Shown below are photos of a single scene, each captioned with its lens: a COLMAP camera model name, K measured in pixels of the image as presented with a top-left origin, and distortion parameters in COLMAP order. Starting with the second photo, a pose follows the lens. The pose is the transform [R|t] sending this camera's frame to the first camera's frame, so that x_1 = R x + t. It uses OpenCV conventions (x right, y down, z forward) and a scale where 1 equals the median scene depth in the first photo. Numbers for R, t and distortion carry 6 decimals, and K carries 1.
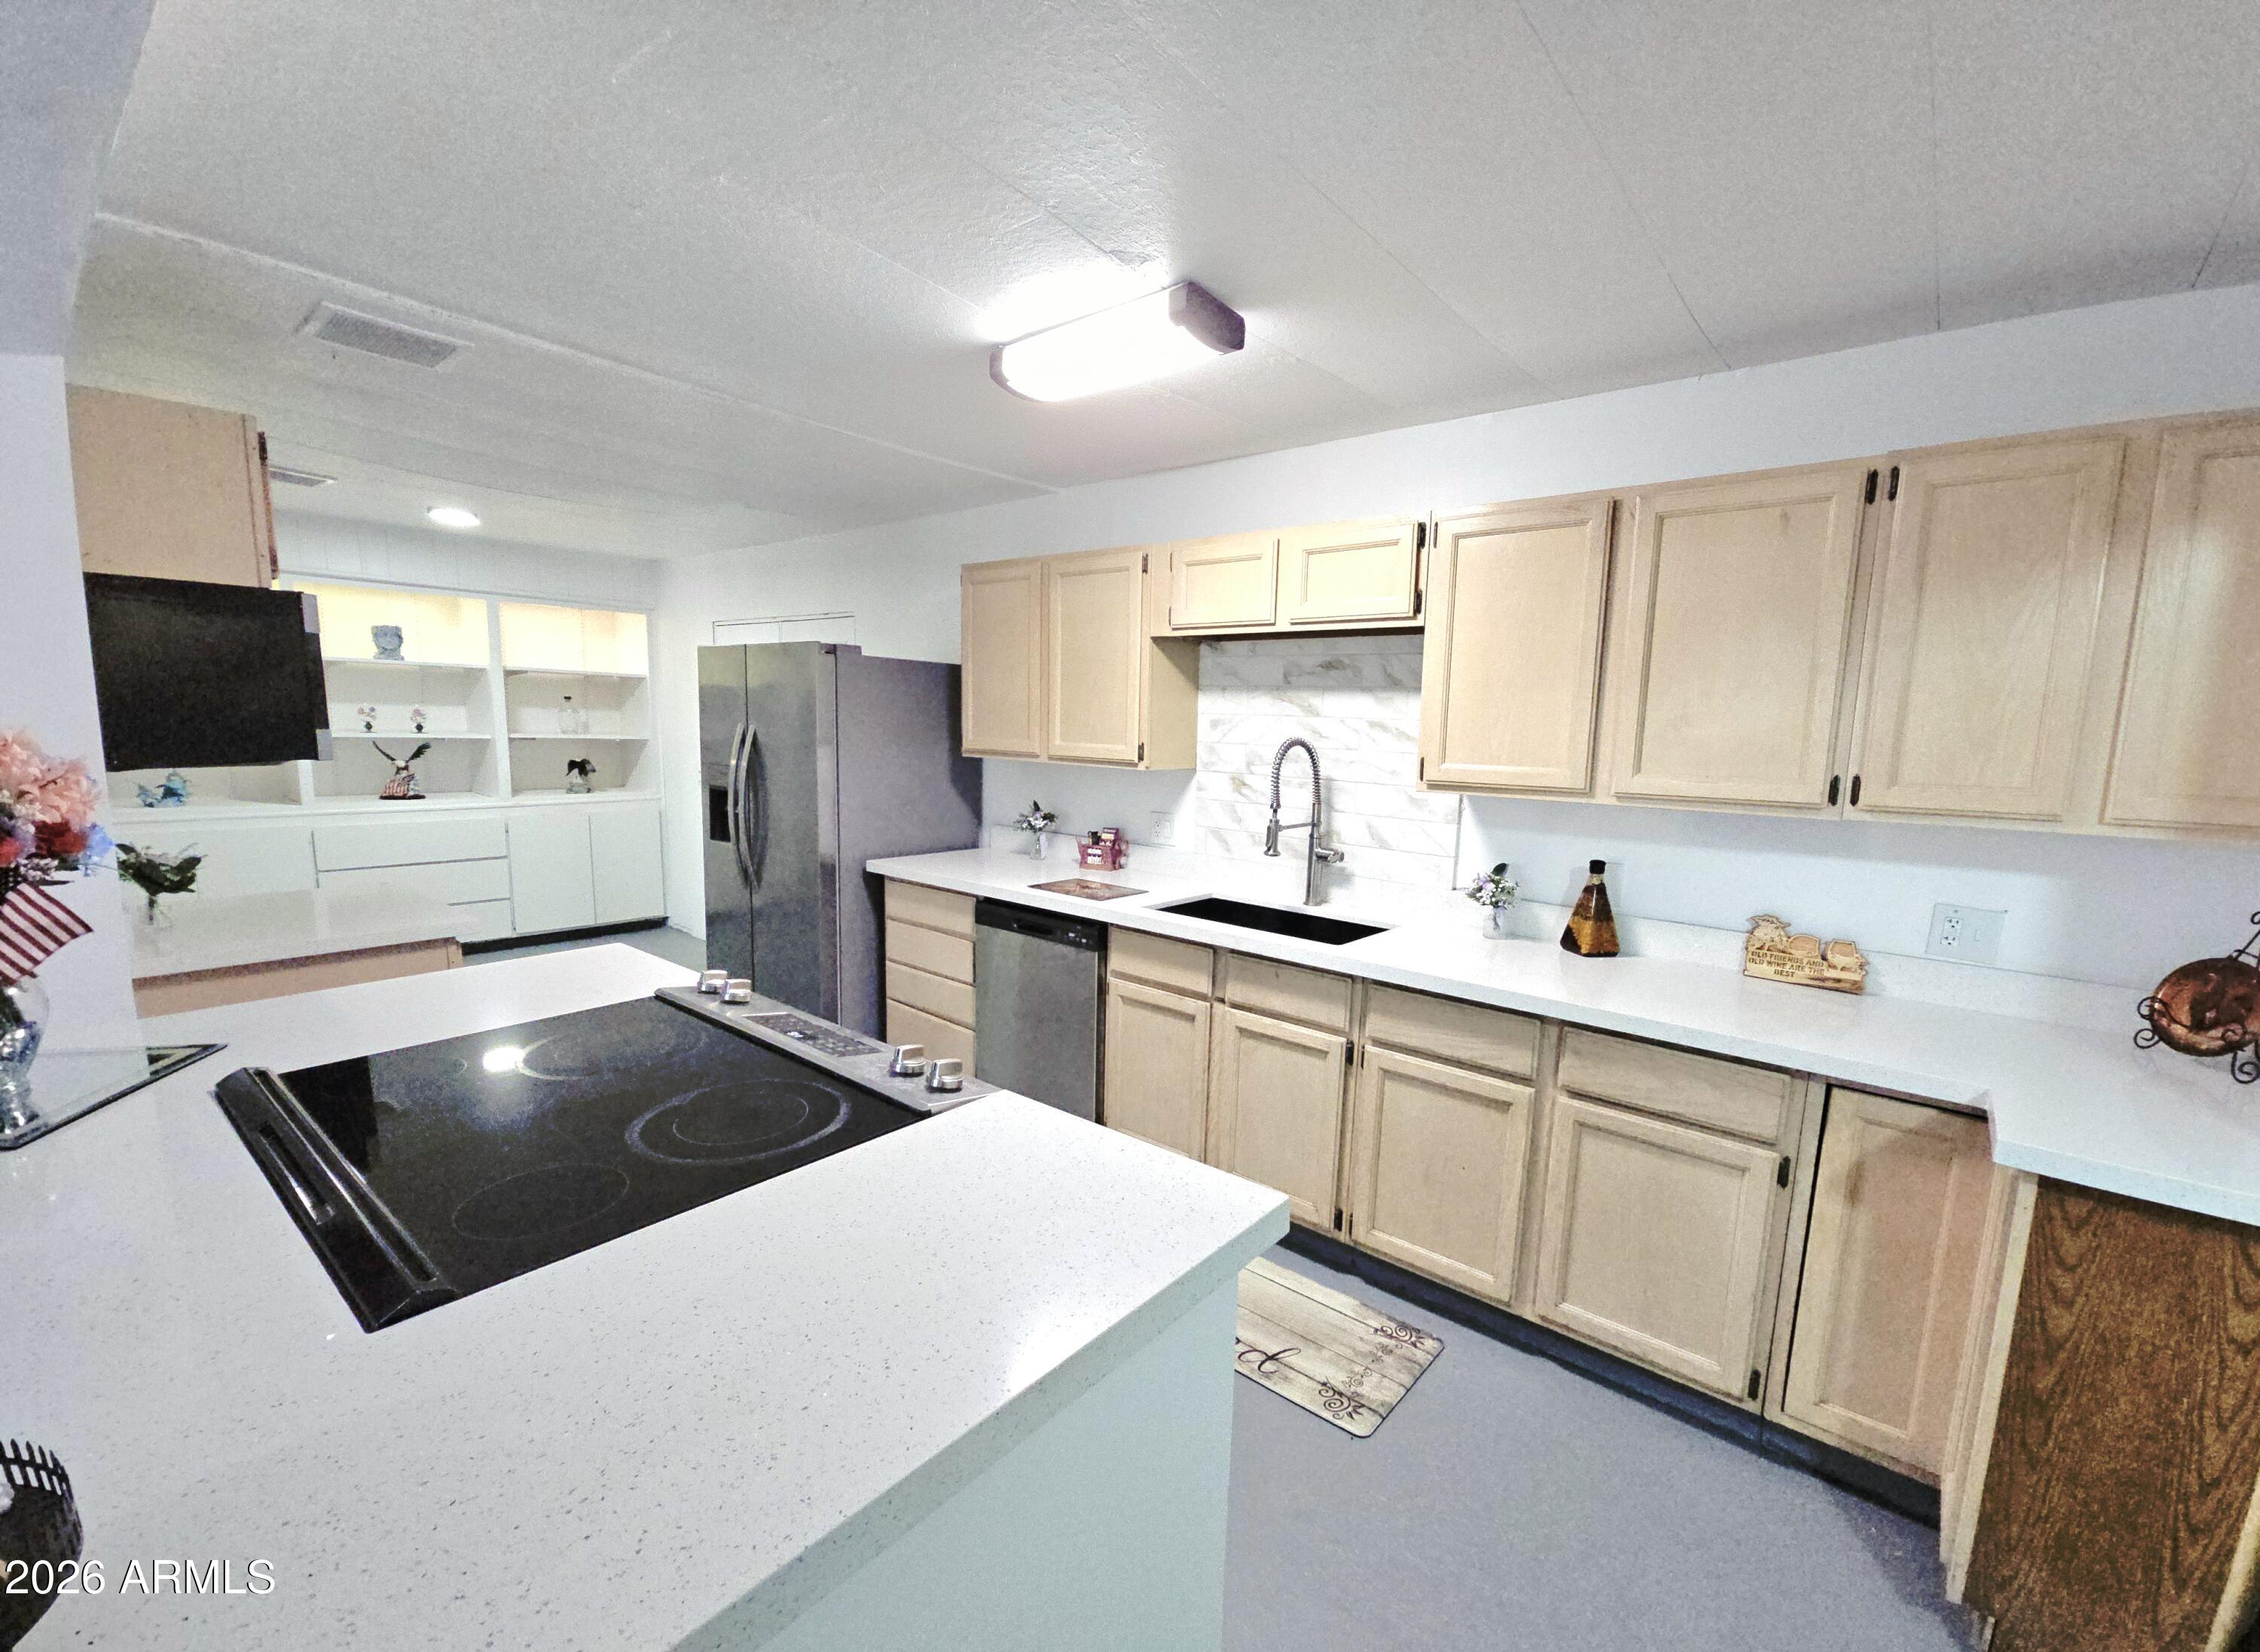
lens RADIAL K [[945.7, 0, 1176.1], [0, 945.7, 858.9], [0, 0, 1]] dist [-0.000395, -0.000112]
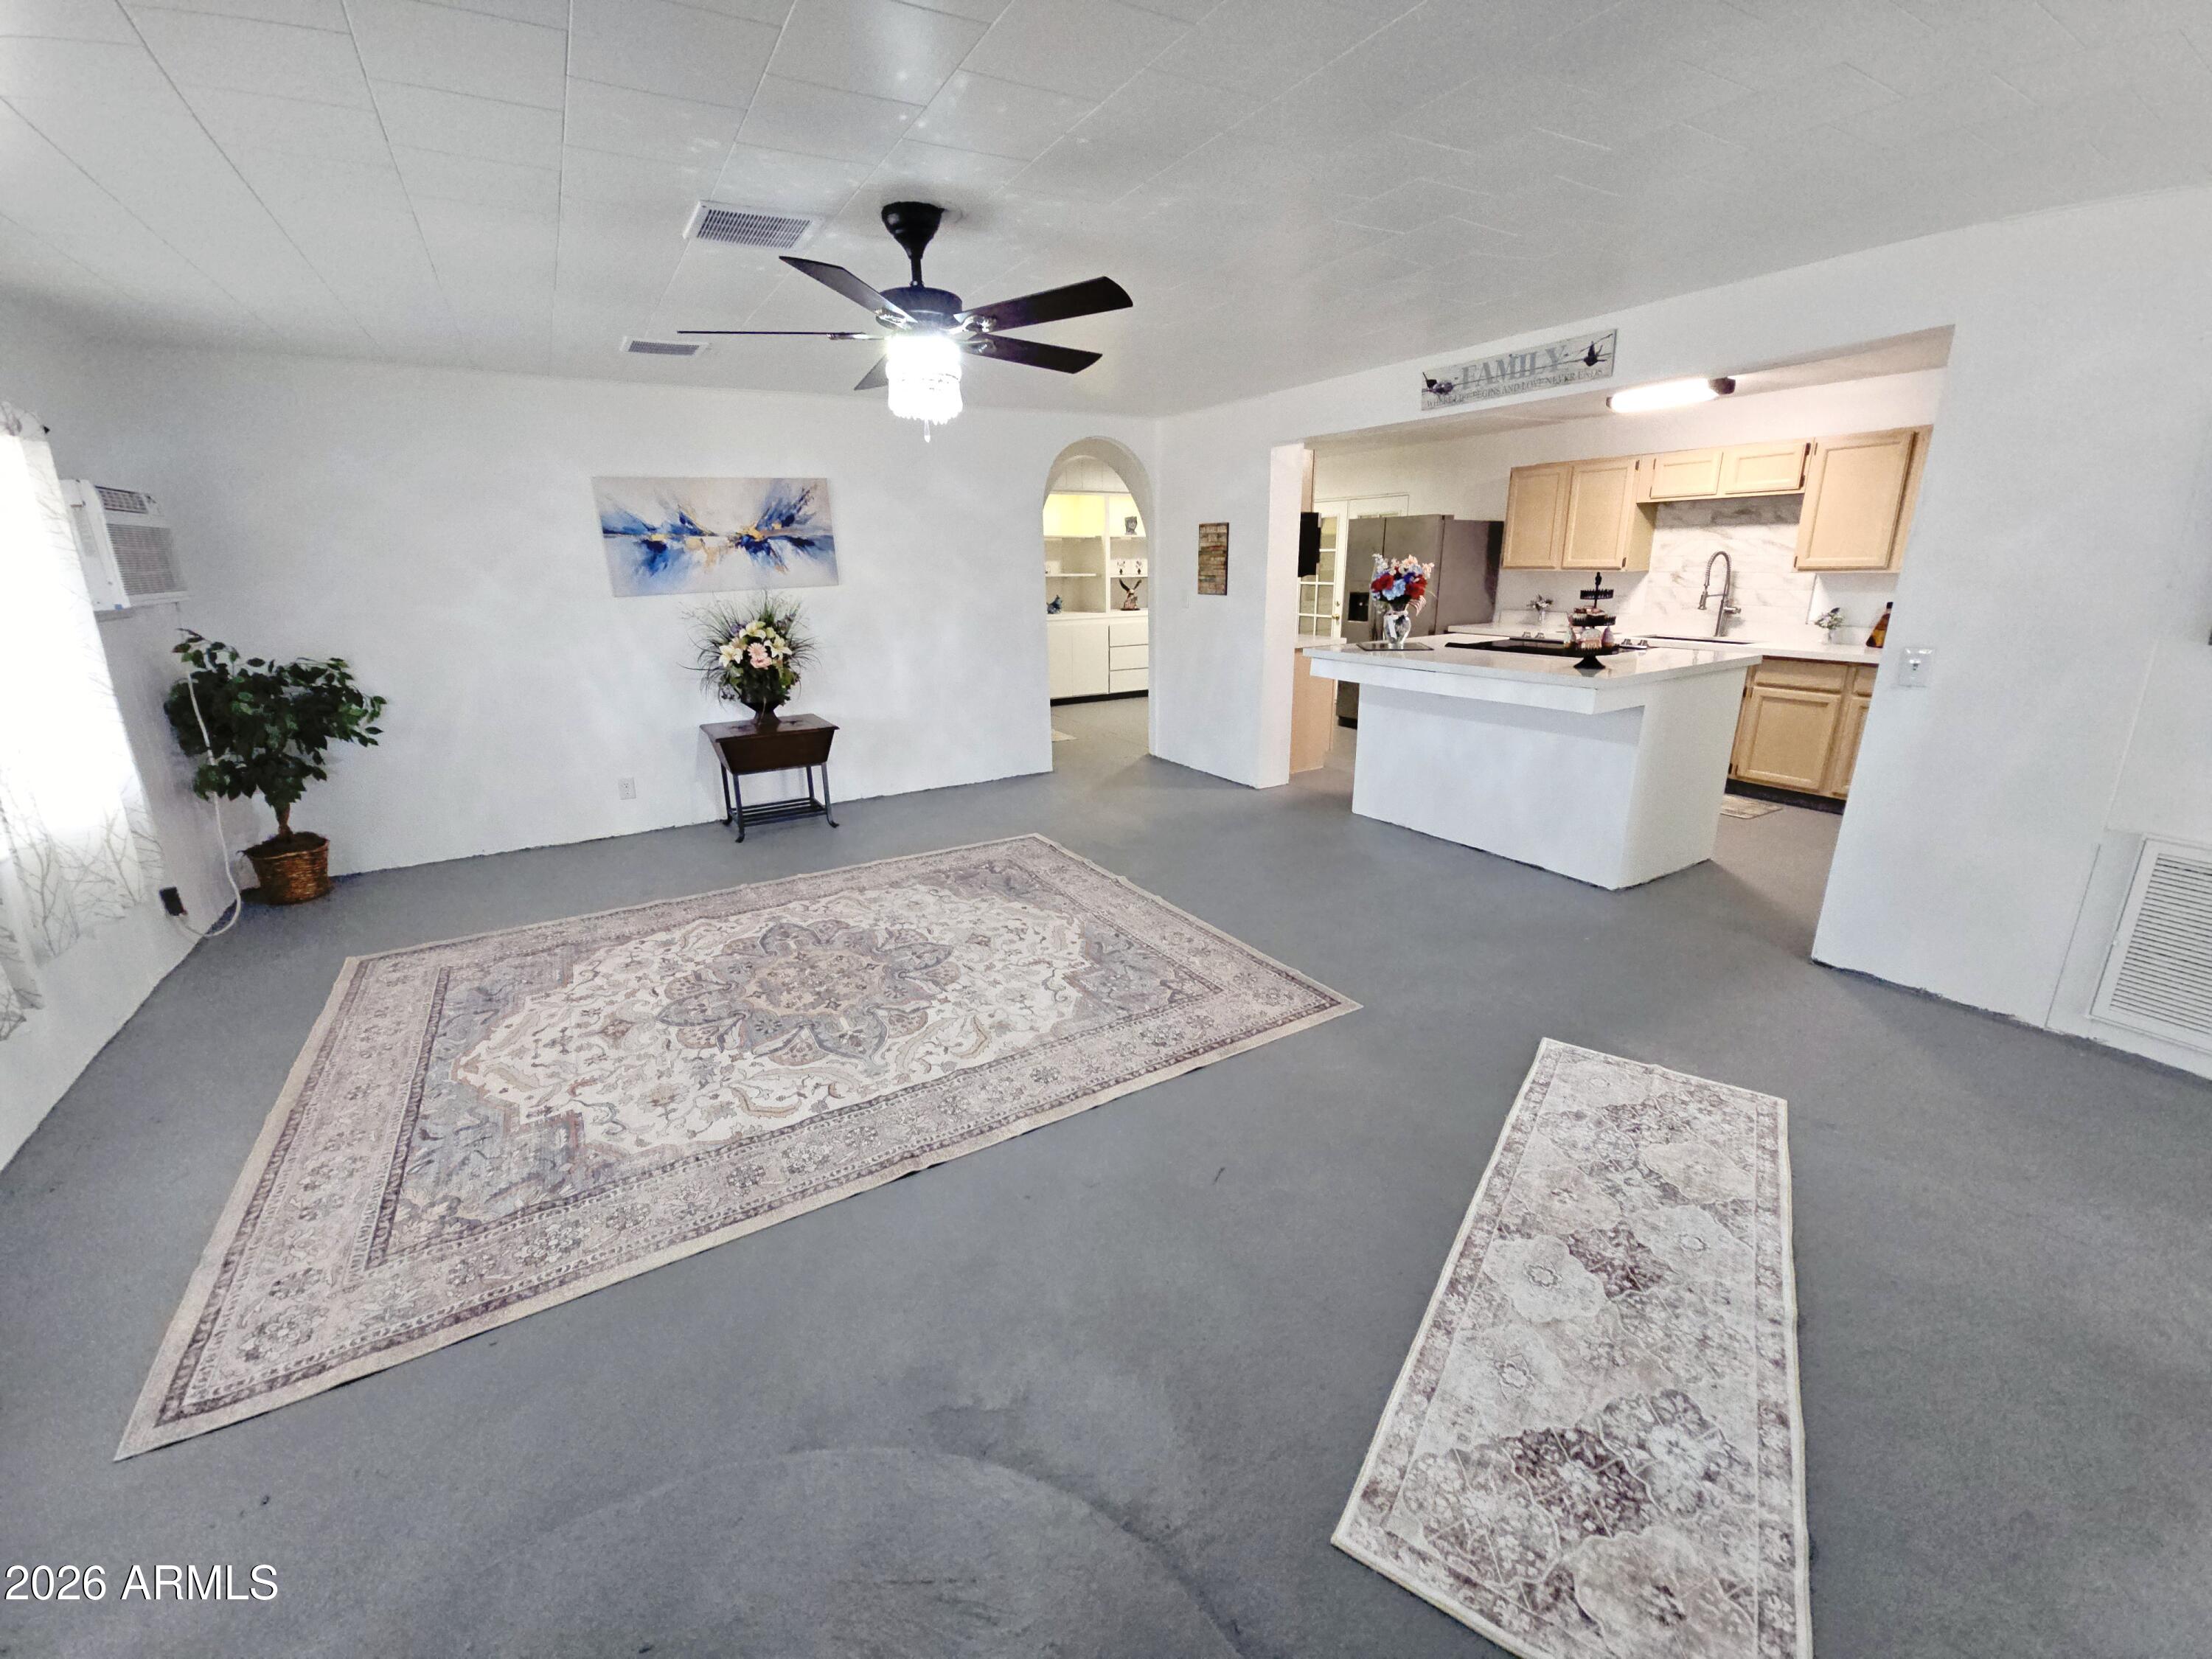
lens RADIAL K [[900.0, 0, 1101.9], [0, 900.0, 814.6], [0, 0, 1]] dist [-0.000055, -0.000116]
pose [[0.936325, 0.052411, -0.347200, -0.429099], [-0.006712, 0.991288, 0.131538, 0.194672], [0.351070, -0.120832, 0.928520, -1.372026]]
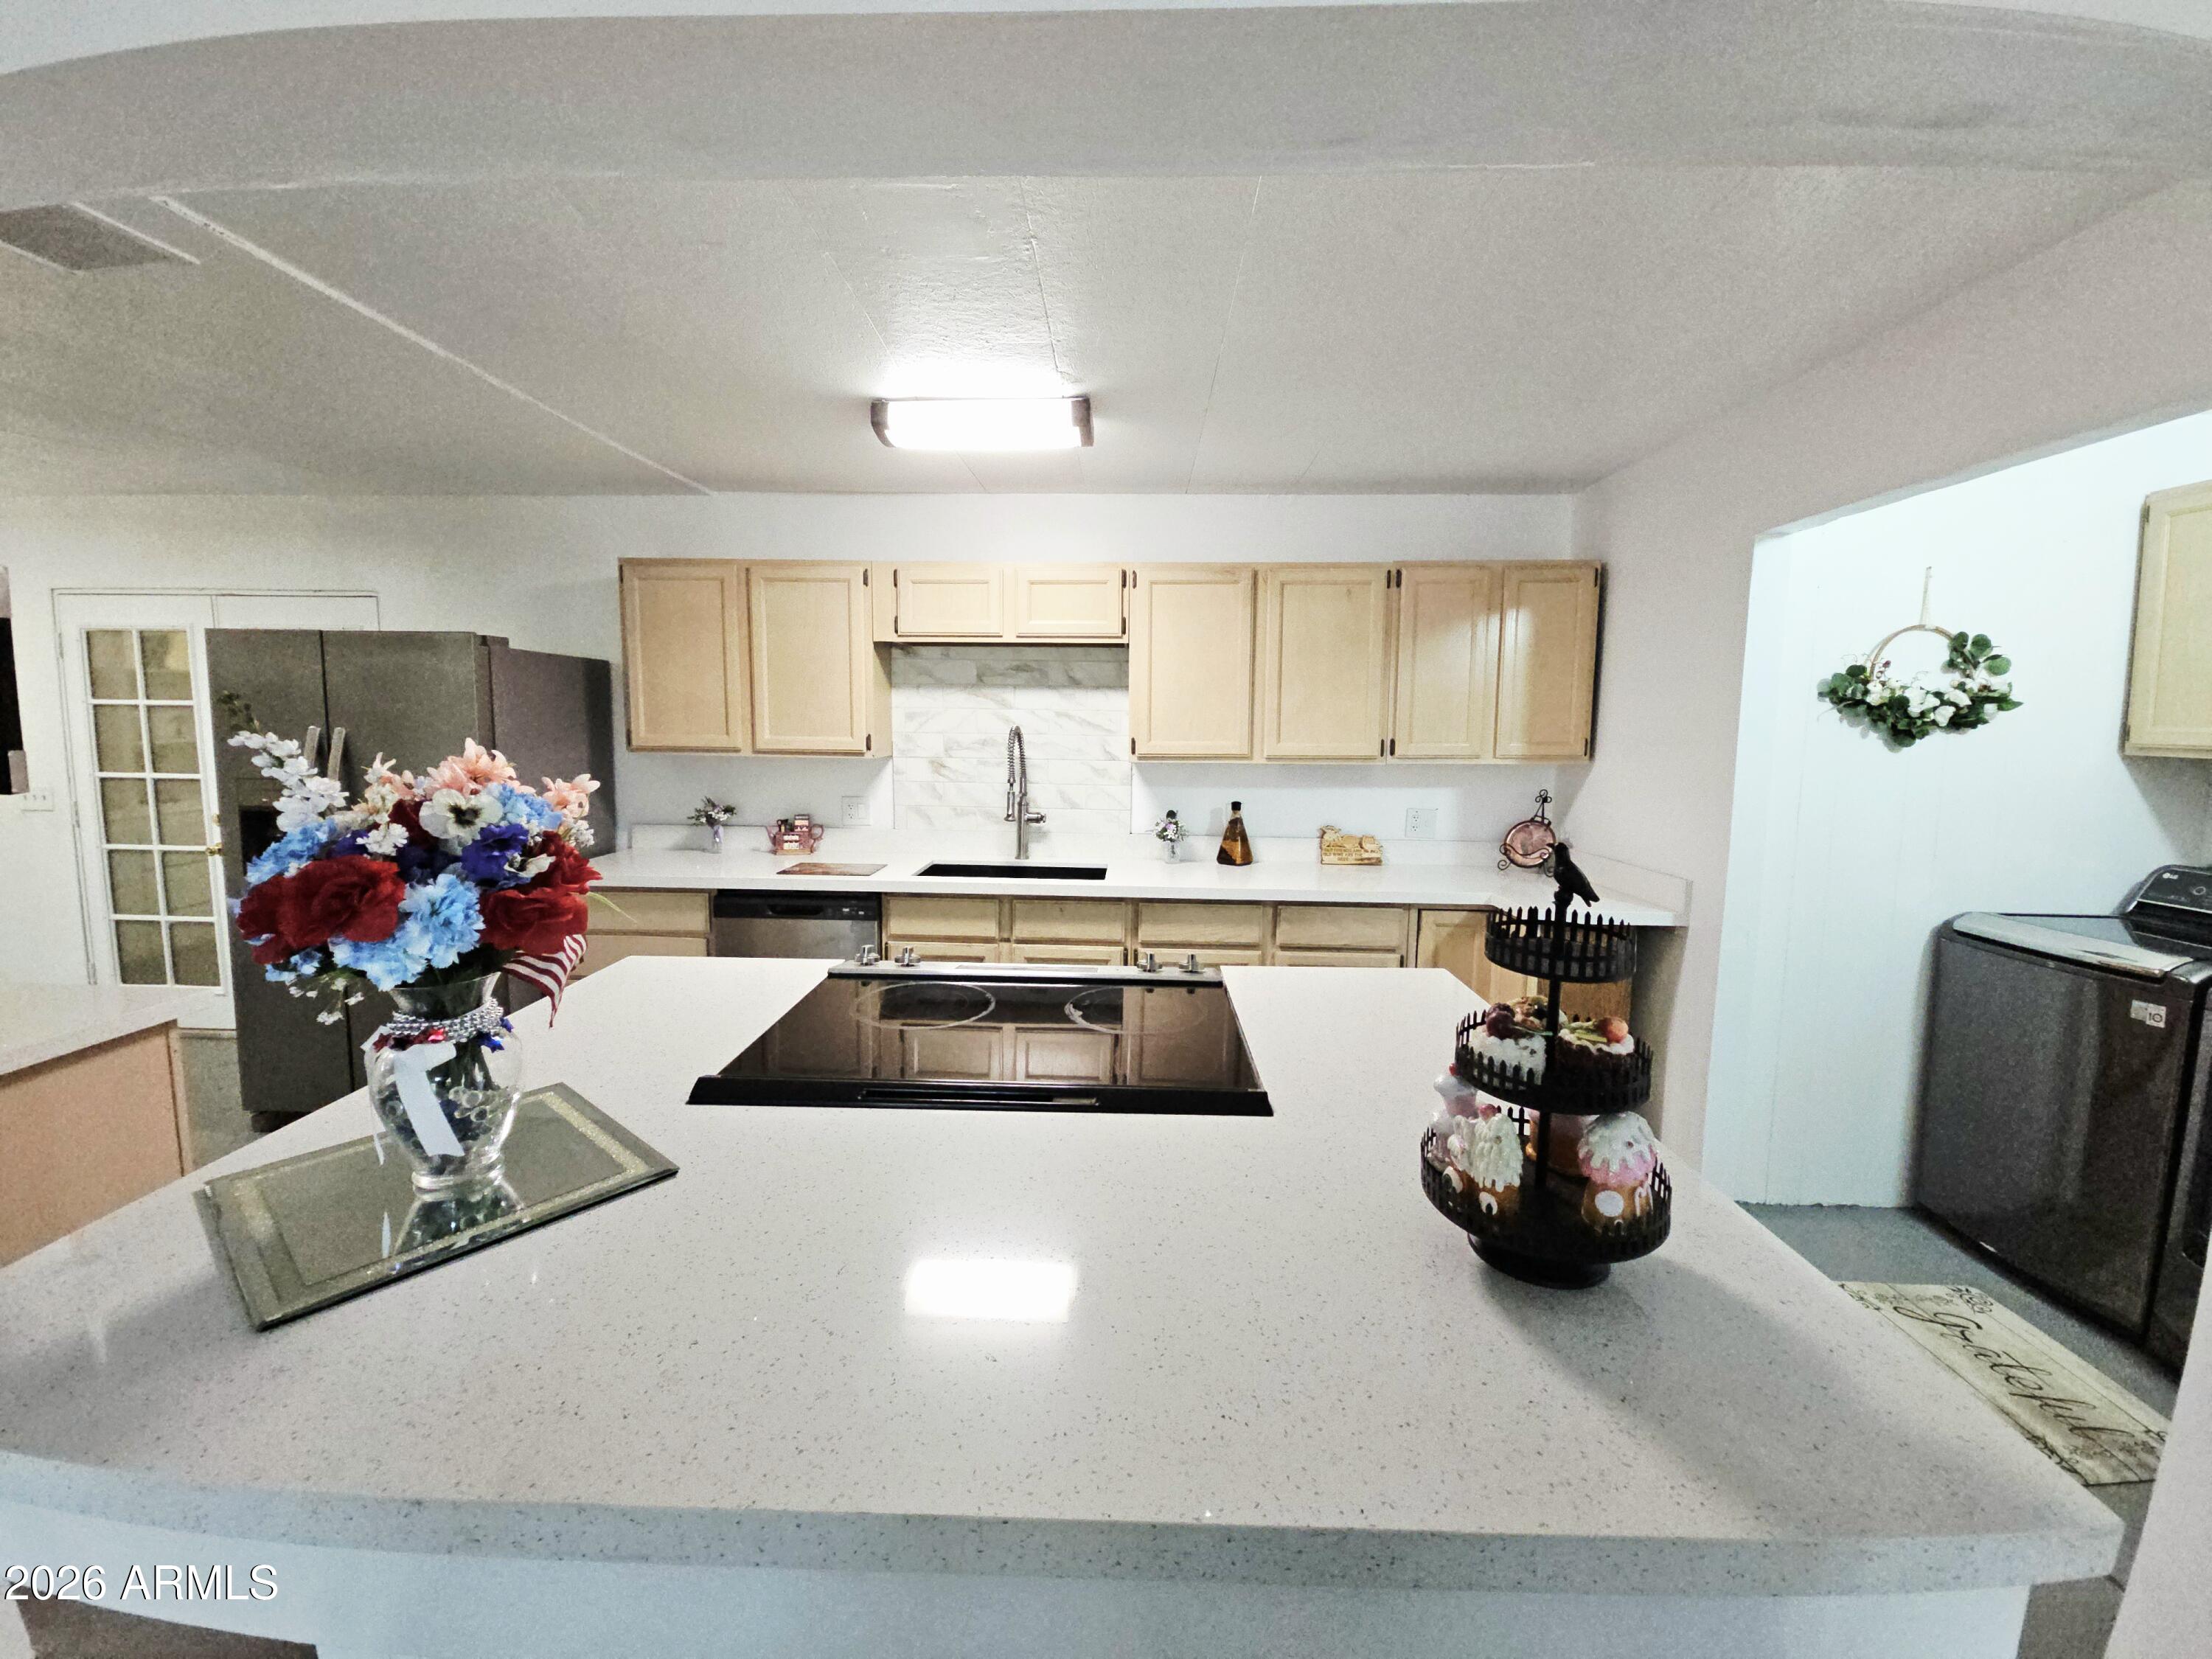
lens RADIAL K [[900.0, 0, 1101.9], [0, 900.0, 814.6], [0, 0, 1]] dist [-0.000055, -0.000116]
pose [[0.803544, -0.085105, 0.589130, -0.507545], [0.098679, 0.995077, 0.009155, -0.010949], [-0.587009, 0.050778, 0.807986, -0.028634]]
